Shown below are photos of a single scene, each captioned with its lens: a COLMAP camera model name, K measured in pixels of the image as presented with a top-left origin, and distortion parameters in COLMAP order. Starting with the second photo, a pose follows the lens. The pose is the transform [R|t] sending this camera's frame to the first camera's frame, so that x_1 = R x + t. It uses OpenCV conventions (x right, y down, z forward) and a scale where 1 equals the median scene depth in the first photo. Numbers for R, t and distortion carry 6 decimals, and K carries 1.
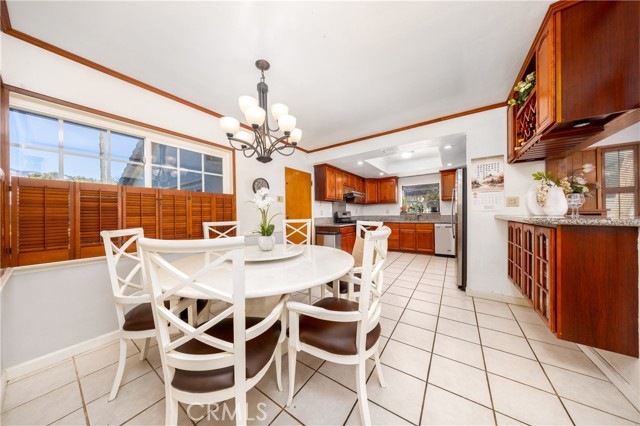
lens RADIAL K [[190.7, 0, 317.1], [0, 190.7, 213.6], [0, 0, 1]] dist [0.001358, -0.000030]
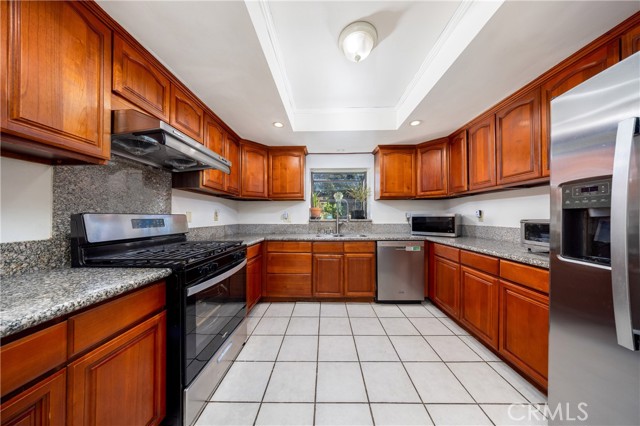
lens RADIAL K [[190.7, 0, 319.7], [0, 190.7, 216.6], [0, 0, 1]] dist [0.001358, -0.000030]
pose [[0.832752, 0.018075, 0.553351, 0.184870], [-0.011414, 0.999815, -0.015480, -0.003392], [-0.553528, 0.006575, 0.832805, 0.602358]]
